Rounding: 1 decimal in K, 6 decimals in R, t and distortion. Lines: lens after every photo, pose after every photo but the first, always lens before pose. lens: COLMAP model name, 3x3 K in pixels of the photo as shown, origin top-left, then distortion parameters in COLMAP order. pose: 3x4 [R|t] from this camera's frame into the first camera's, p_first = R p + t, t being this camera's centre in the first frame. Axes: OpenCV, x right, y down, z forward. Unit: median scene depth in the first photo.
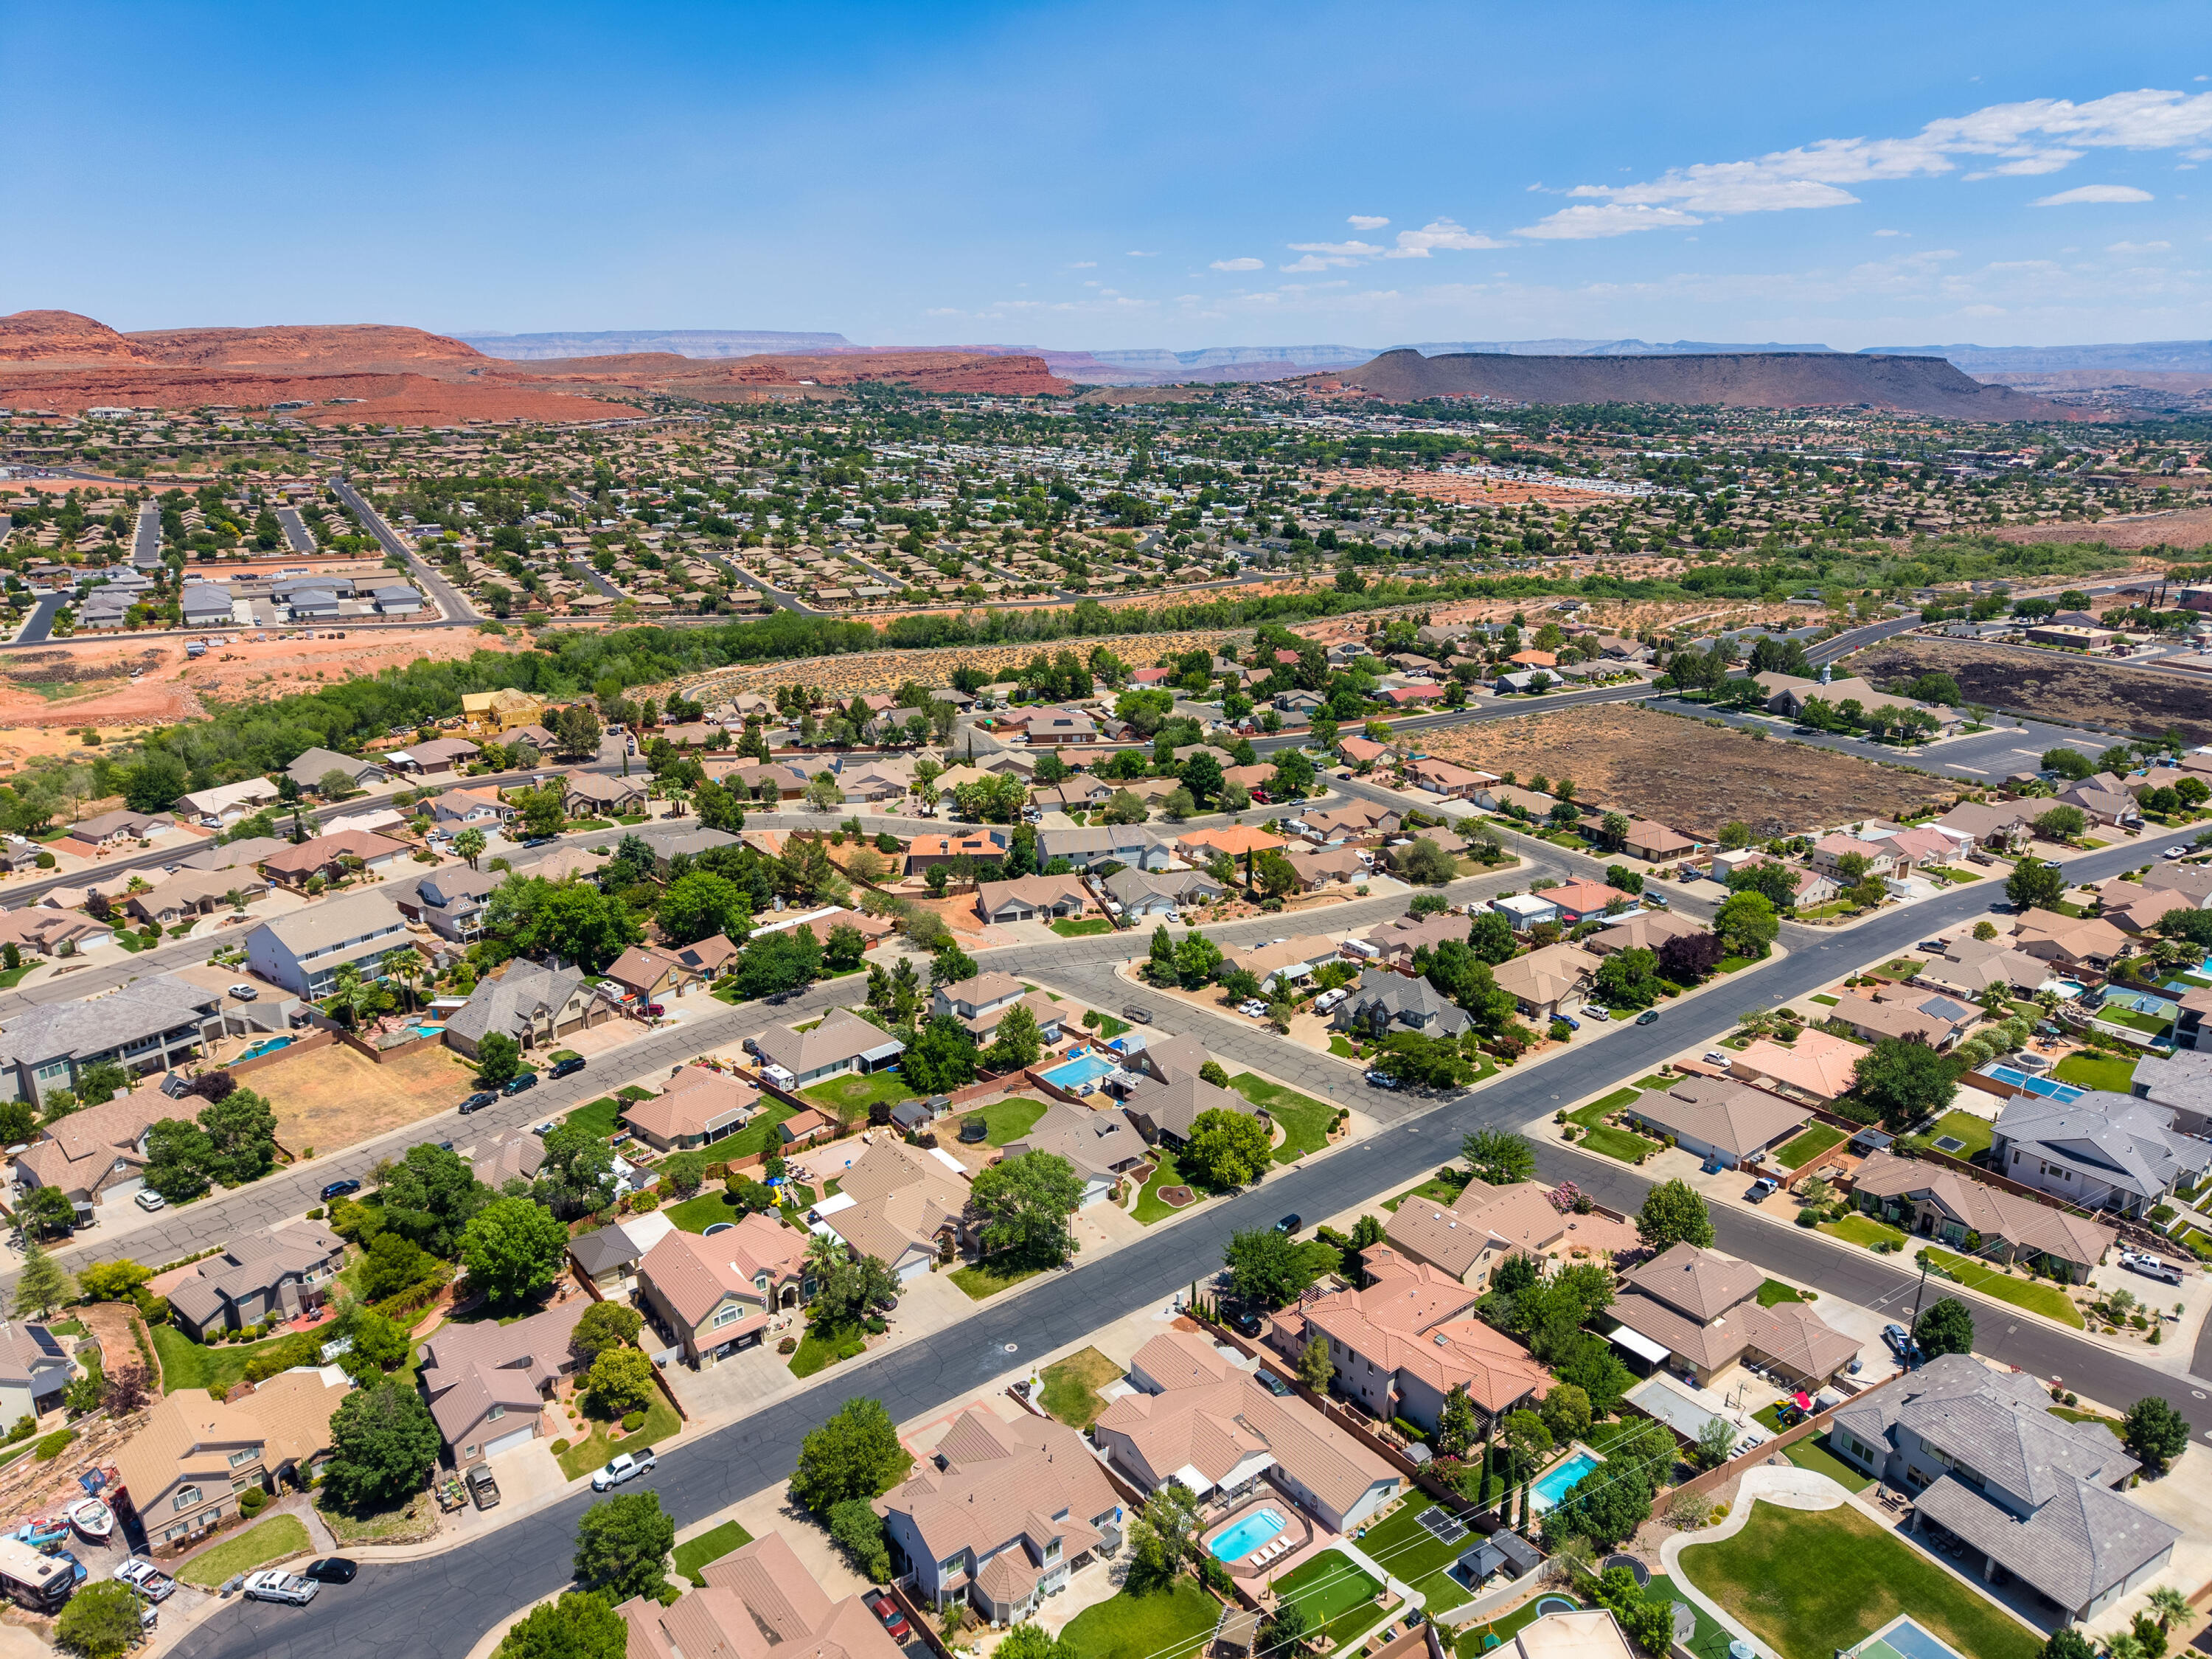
lens RADIAL K [[1473.7, 0, 1103.1], [0, 1473.7, 826.6], [0, 0, 1]] dist [0.033526, -0.032846]
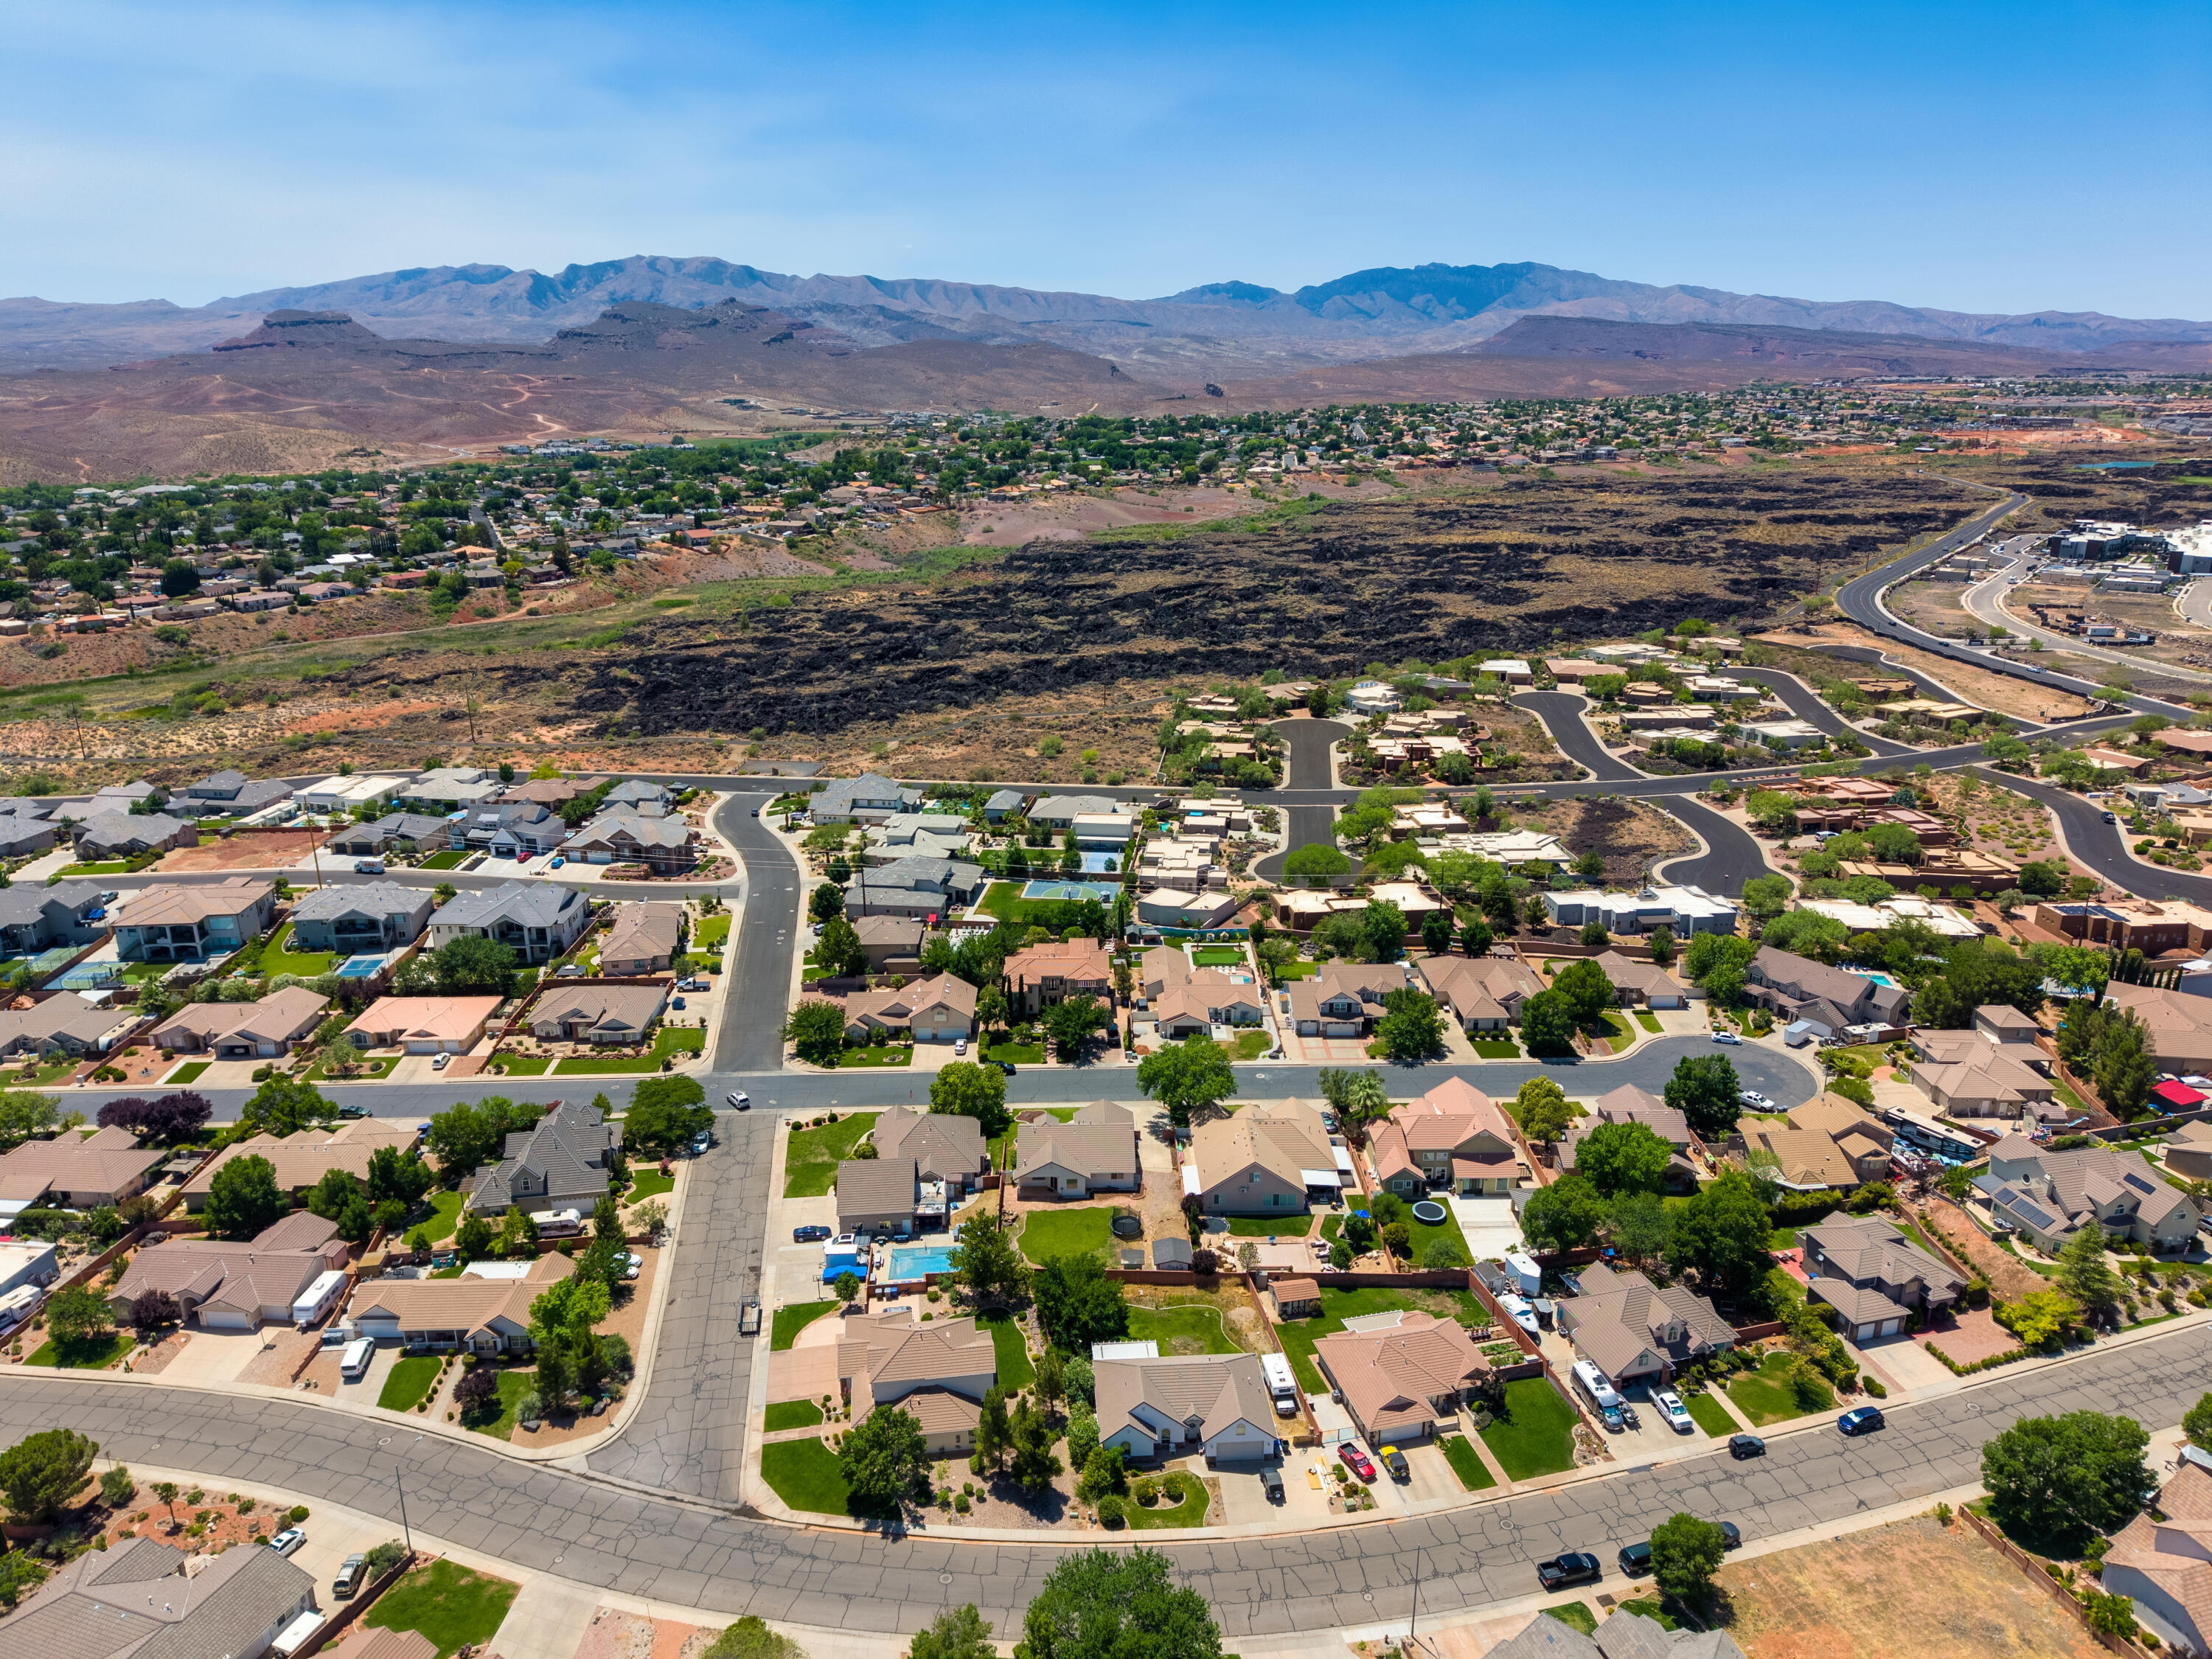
lens RADIAL K [[1473.7, 0, 1109.2], [0, 1473.7, 819.6], [0, 0, 1]] dist [0.033526, -0.032846]
pose [[-0.804062, -0.171480, 0.569280, -0.388883], [0.178726, 0.843503, 0.506518, -0.322580], [-0.567047, 0.509016, -0.647580, 1.040761]]
